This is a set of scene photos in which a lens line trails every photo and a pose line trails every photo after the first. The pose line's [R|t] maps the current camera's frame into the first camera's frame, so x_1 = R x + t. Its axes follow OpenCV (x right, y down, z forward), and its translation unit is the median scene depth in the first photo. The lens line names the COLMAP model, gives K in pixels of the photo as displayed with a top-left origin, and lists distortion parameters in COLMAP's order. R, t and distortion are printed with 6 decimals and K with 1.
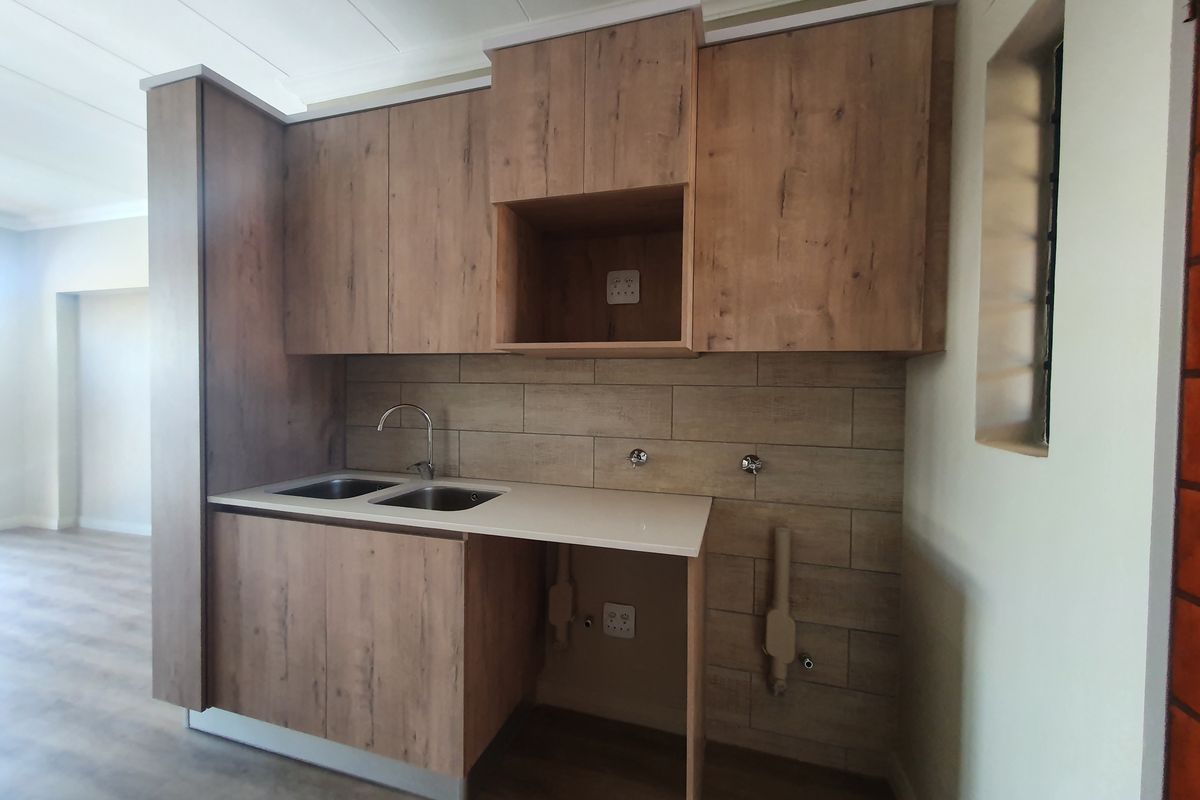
lens RADIAL K [[473.5, 0, 600.2], [0, 473.5, 396.6], [0, 0, 1]] dist [-0.000867, 0.000032]
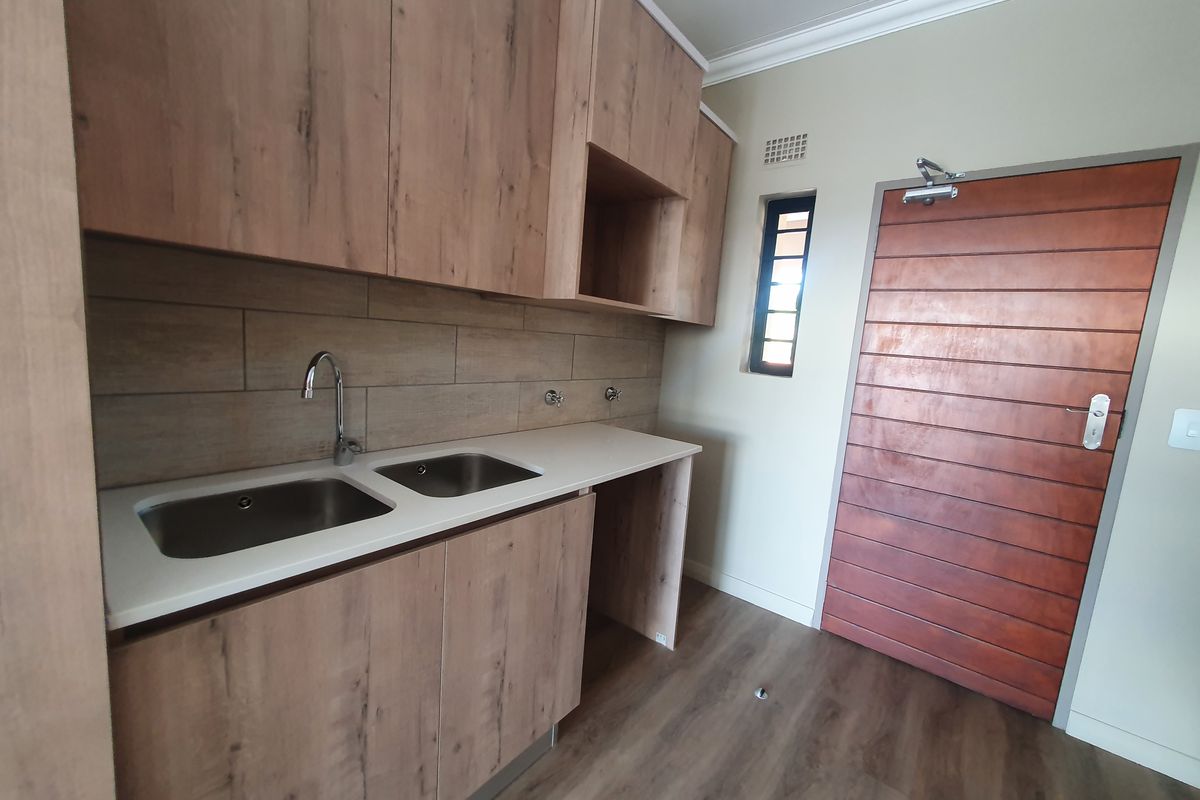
lens RADIAL K [[473.5, 0, 600.2], [0, 473.5, 396.6], [0, 0, 1]] dist [-0.000867, 0.000032]
pose [[0.379323, -0.100087, 0.919835, -0.966677], [-0.050737, 0.990387, 0.128686, -0.026568], [-0.923872, -0.095483, 0.370599, 0.499892]]
